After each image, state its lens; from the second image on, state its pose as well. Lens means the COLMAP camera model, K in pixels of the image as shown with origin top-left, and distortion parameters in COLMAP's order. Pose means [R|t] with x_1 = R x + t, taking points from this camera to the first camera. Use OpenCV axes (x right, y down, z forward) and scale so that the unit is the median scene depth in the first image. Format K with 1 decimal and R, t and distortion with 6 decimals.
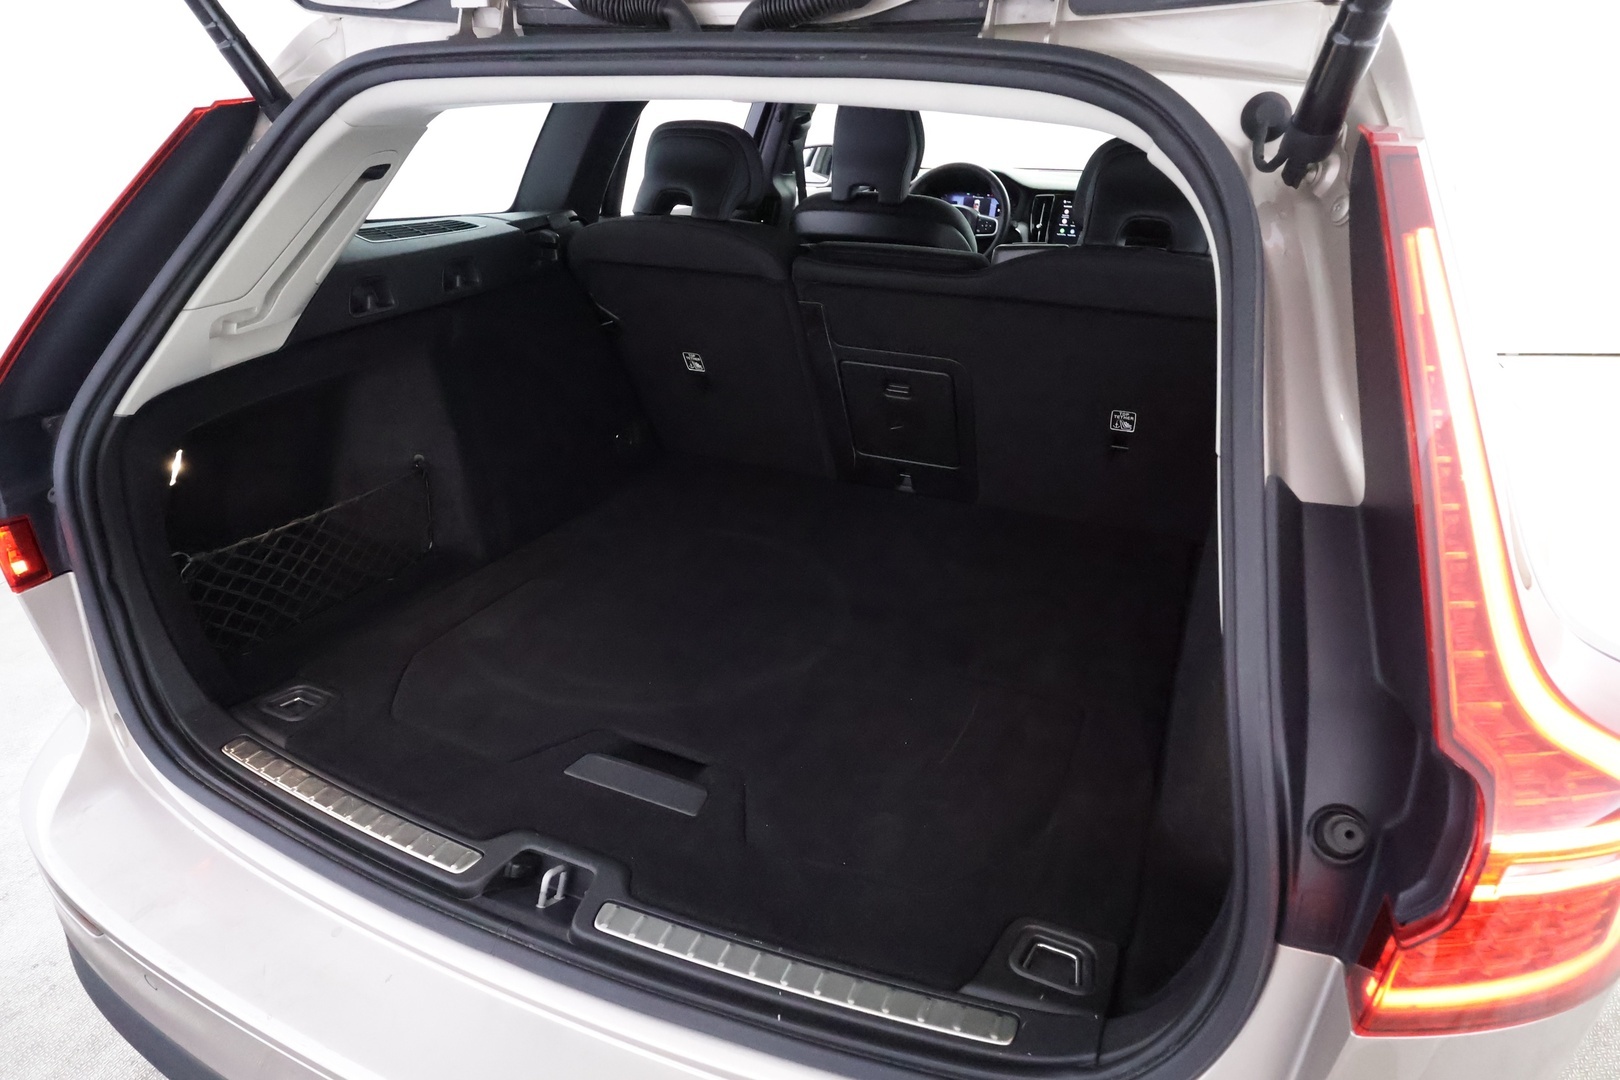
lens RADIAL K [[998.8, 0, 809.8], [0, 998.8, 539.2], [0, 0, 1]] dist [-0.006342, 0.004226]
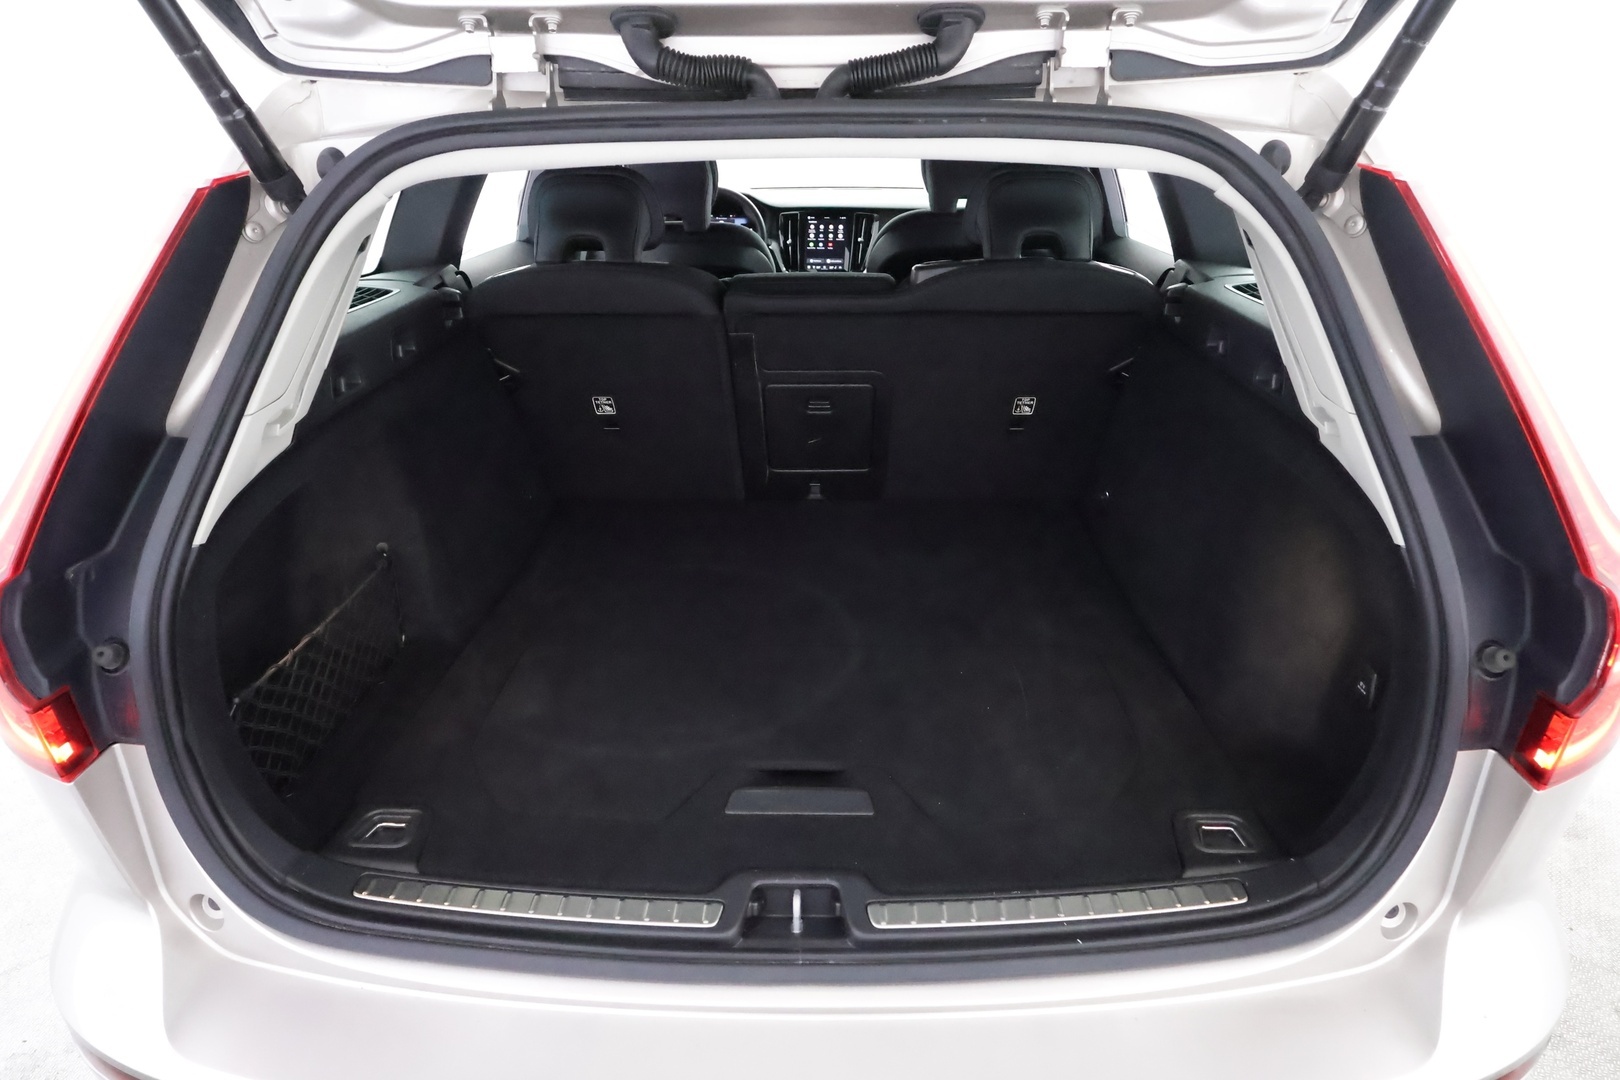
lens RADIAL K [[998.8, 0, 817.8], [0, 998.8, 539.5], [0, 0, 1]] dist [-0.006342, 0.004226]
pose [[0.917272, -0.178979, 0.355780, -0.383109], [0.182718, 0.982888, 0.023368, -0.039228], [-0.353874, 0.043573, 0.934278, -0.000331]]
